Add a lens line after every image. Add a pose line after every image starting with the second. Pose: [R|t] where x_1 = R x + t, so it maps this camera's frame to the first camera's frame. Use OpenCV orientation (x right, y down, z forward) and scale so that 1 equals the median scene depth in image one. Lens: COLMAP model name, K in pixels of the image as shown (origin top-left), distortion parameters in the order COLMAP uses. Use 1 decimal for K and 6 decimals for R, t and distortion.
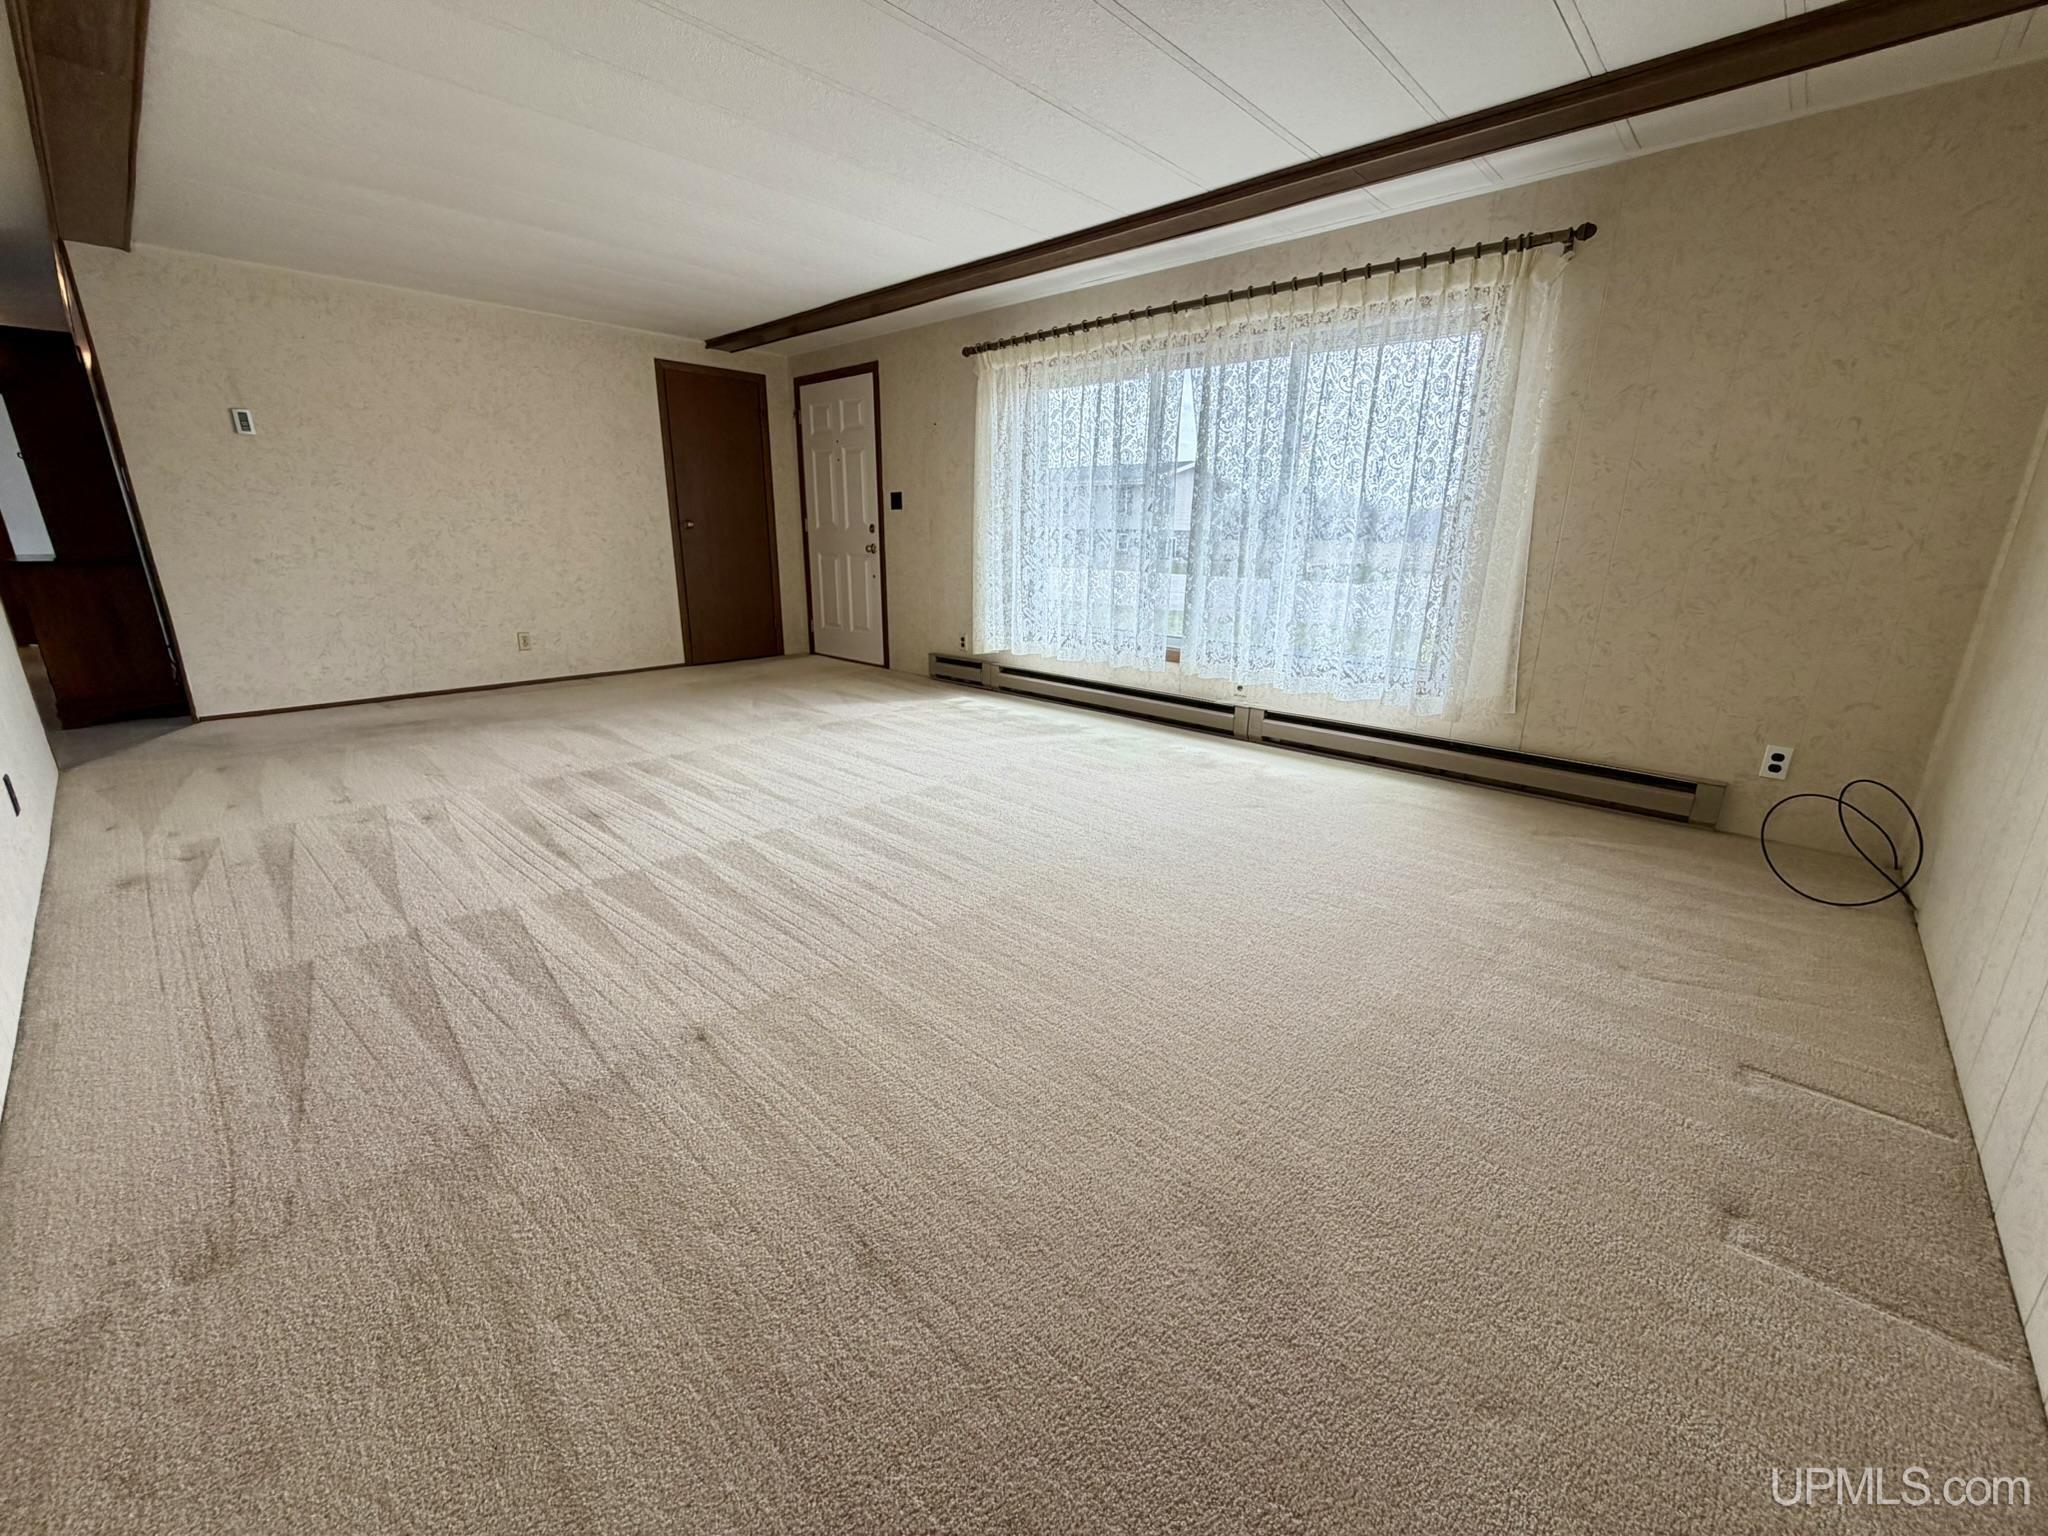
lens RADIAL K [[827.3, 0, 1024.0], [0, 827.3, 768.0], [0, 0, 1]] dist [-0.000107, 0.000131]
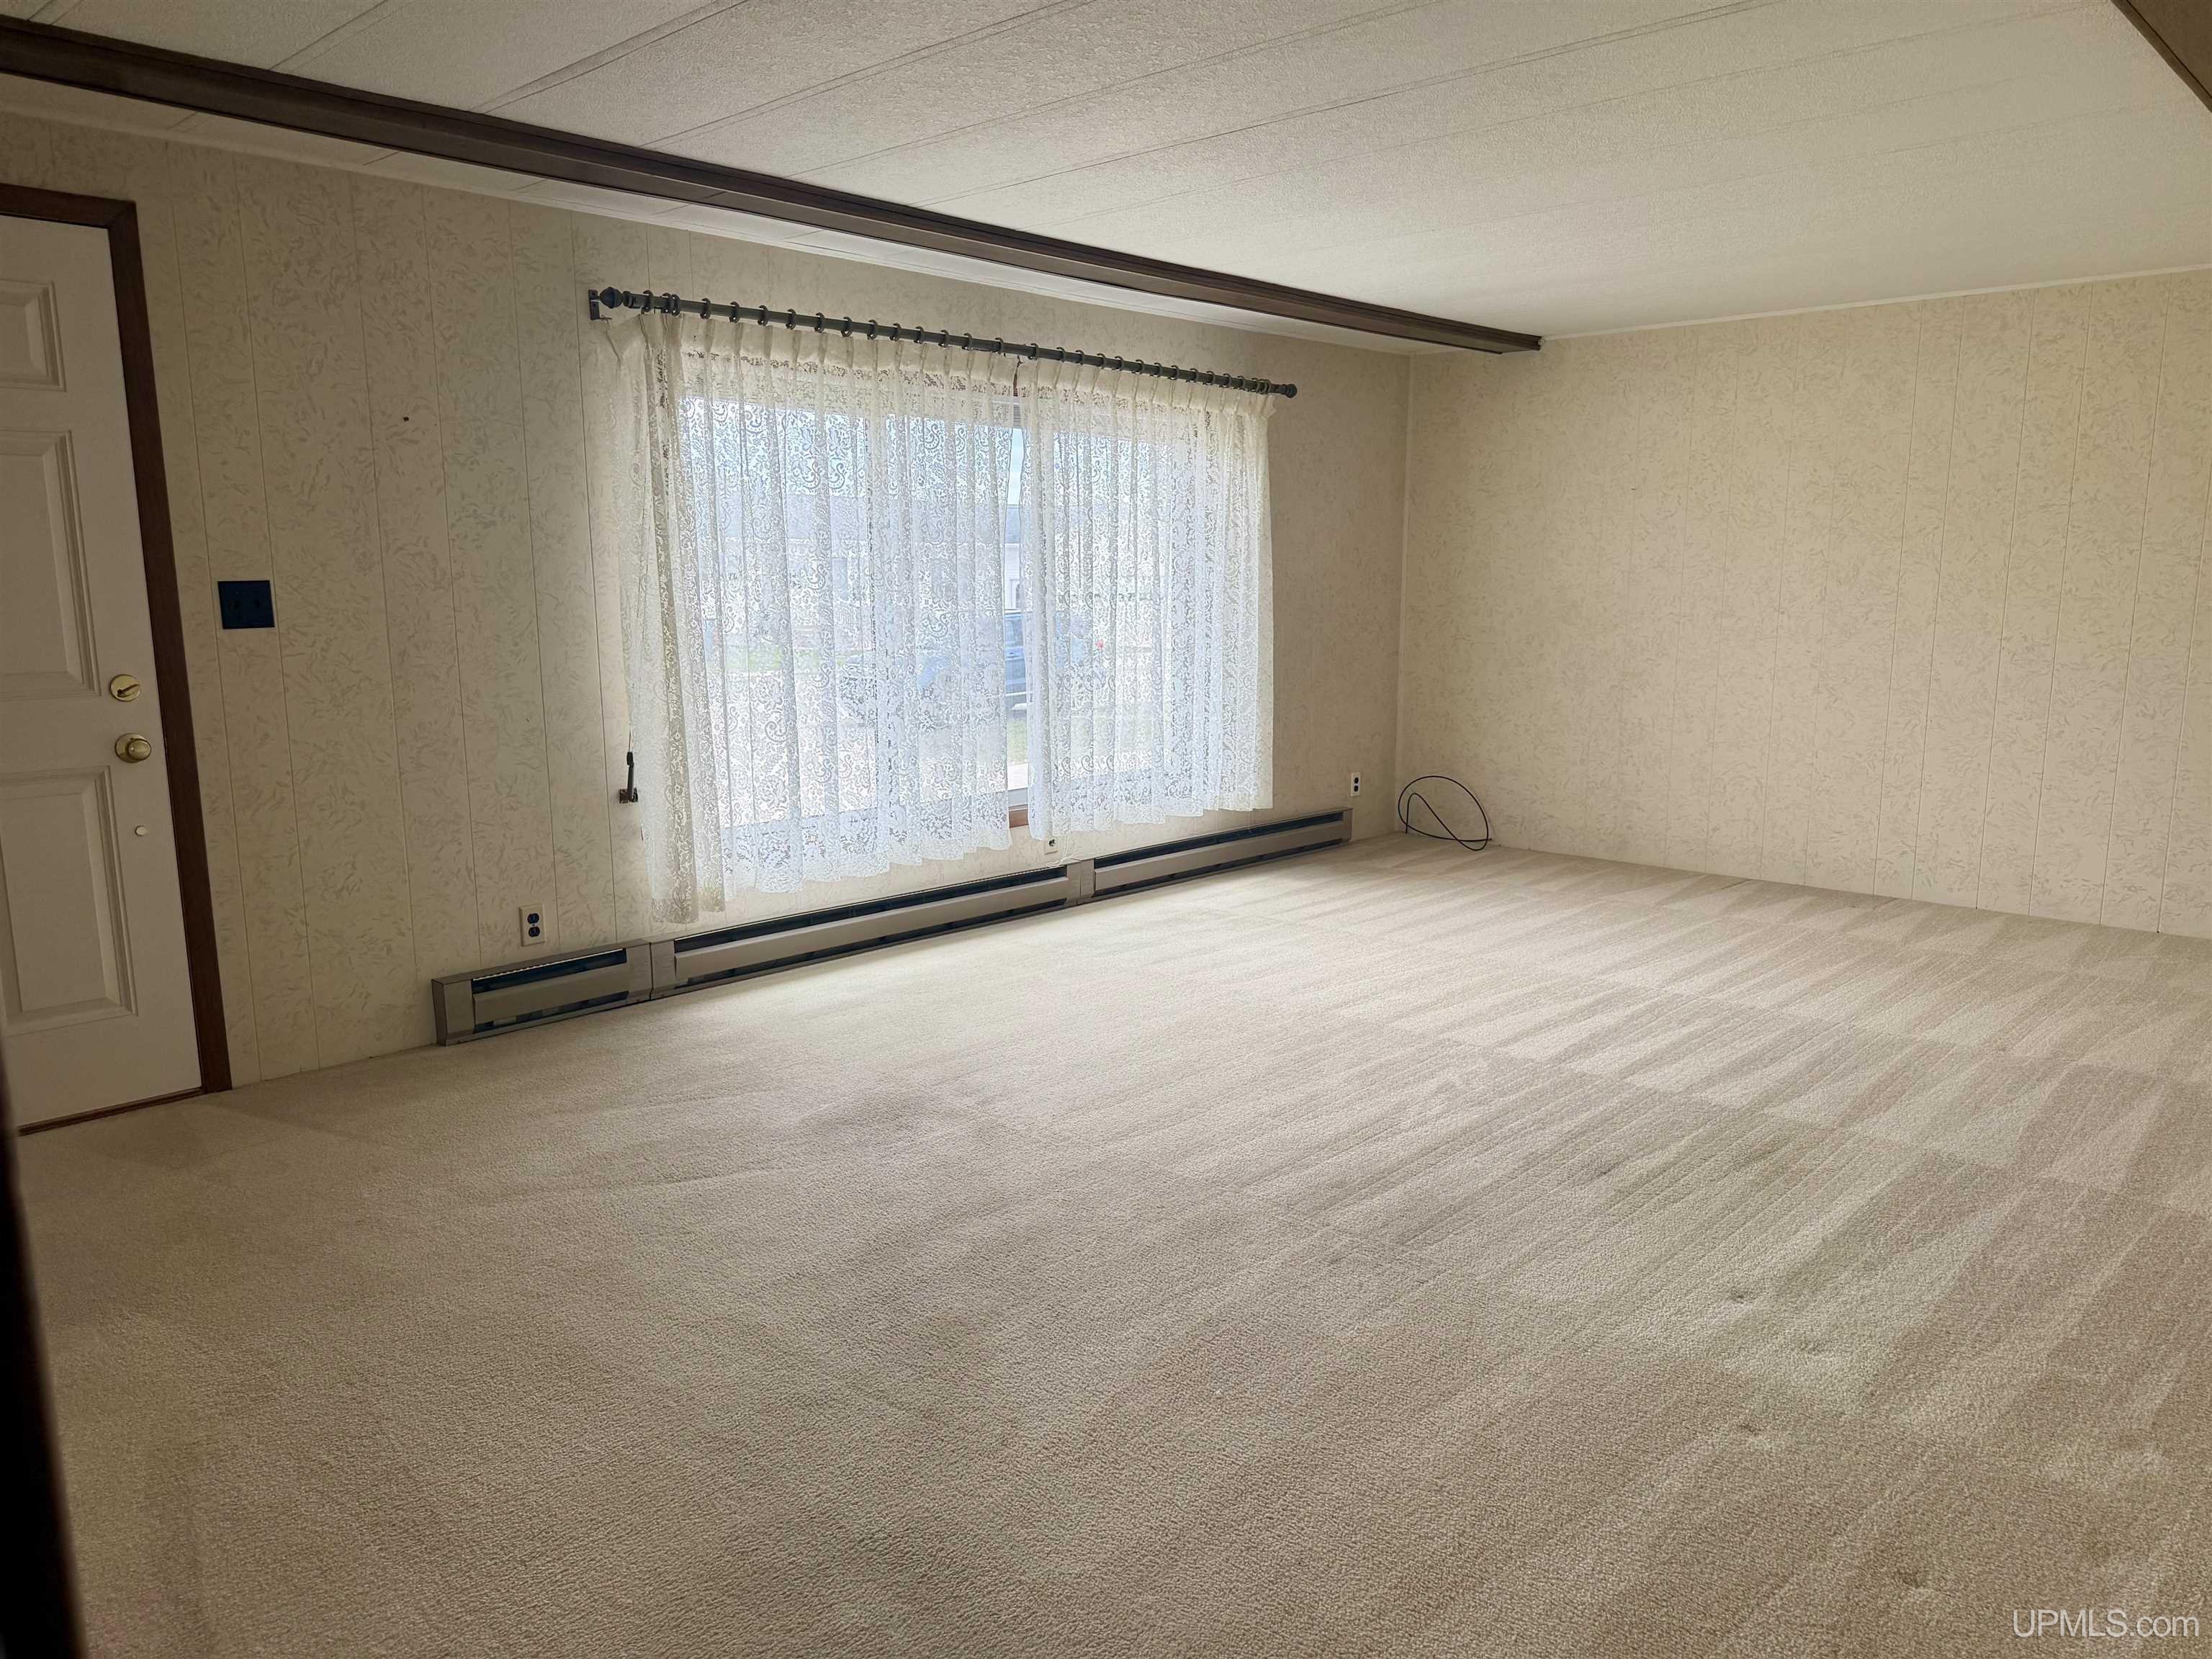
lens RADIAL K [[1563.9, 0, 1106.0], [0, 1563.9, 829.5], [0, 0, 1]] dist [0.059323, -0.000407]
pose [[0.008325, -0.154807, 0.987910, -1.122799], [0.302069, 0.942179, 0.145095, -0.294466], [-0.953250, 0.297209, 0.054606, 0.858365]]
